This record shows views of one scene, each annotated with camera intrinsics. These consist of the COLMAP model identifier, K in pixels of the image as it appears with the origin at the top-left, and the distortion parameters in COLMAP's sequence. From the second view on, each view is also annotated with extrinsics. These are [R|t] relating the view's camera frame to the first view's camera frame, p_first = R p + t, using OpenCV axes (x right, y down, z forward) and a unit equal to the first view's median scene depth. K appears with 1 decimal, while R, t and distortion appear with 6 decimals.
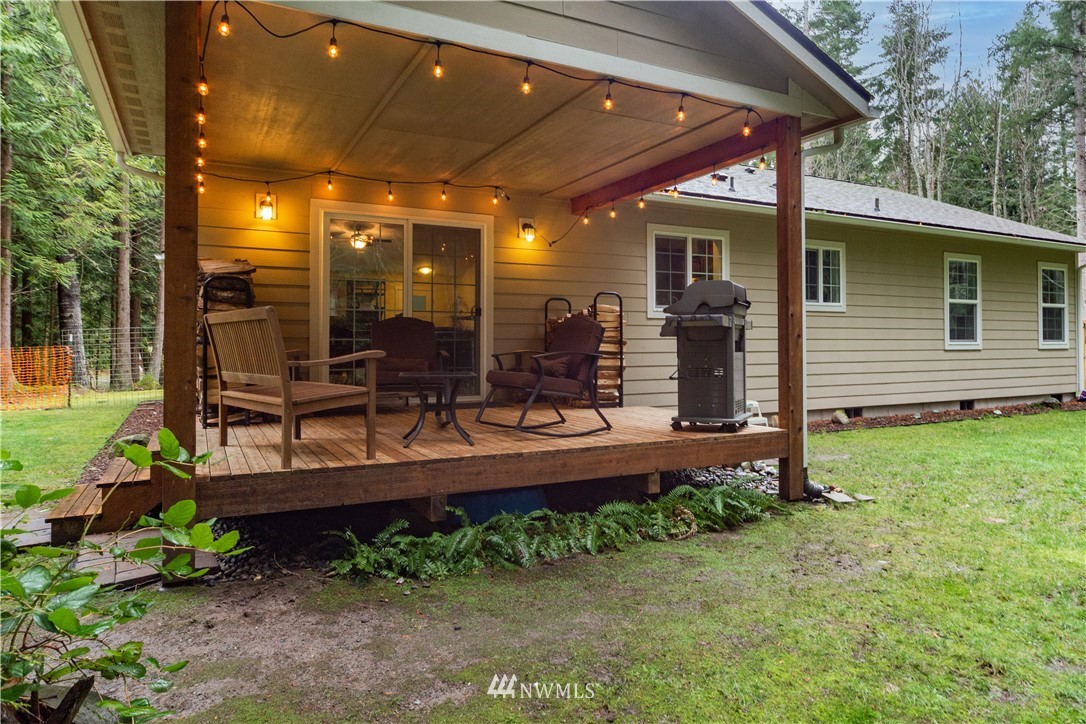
lens RADIAL K [[700.1, 0, 521.2], [0, 700.1, 325.1], [0, 0, 1]] dist [0.009956, 0.003042]
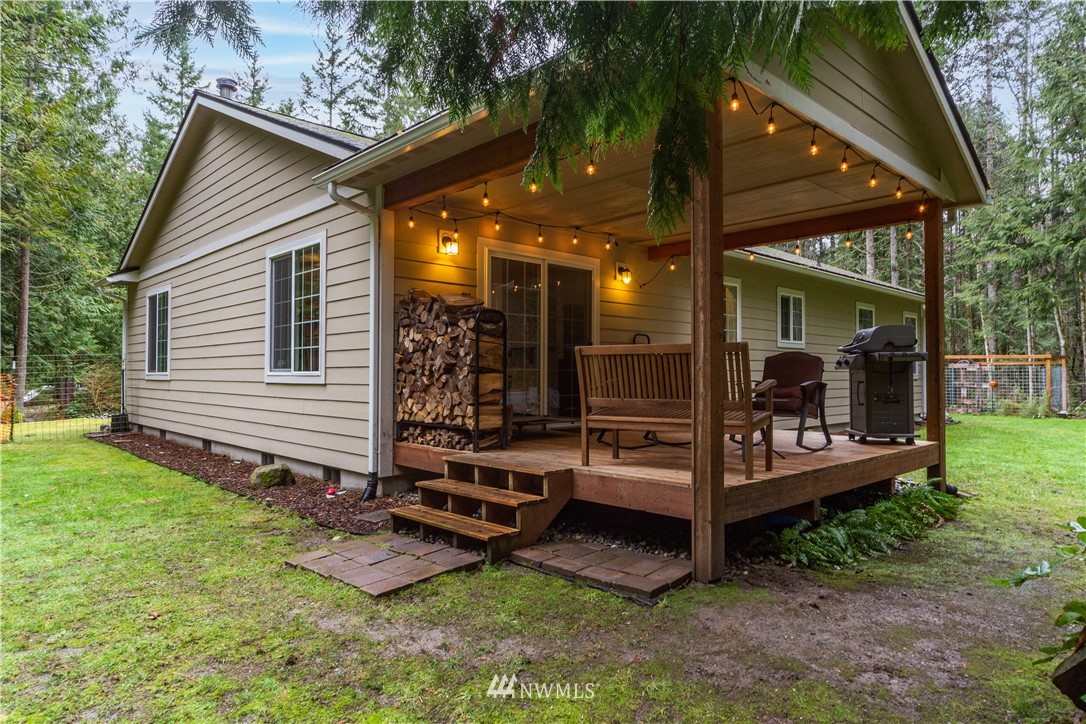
lens RADIAL K [[655.4, 0, 541.2], [0, 655.4, 359.6], [0, 0, 1]] dist [-0.000766, -0.000089]
pose [[0.969164, 0.009722, 0.246226, -0.319861], [-0.011278, 0.999924, 0.004910, 0.000280], [-0.246160, -0.007536, 0.969200, 0.006731]]
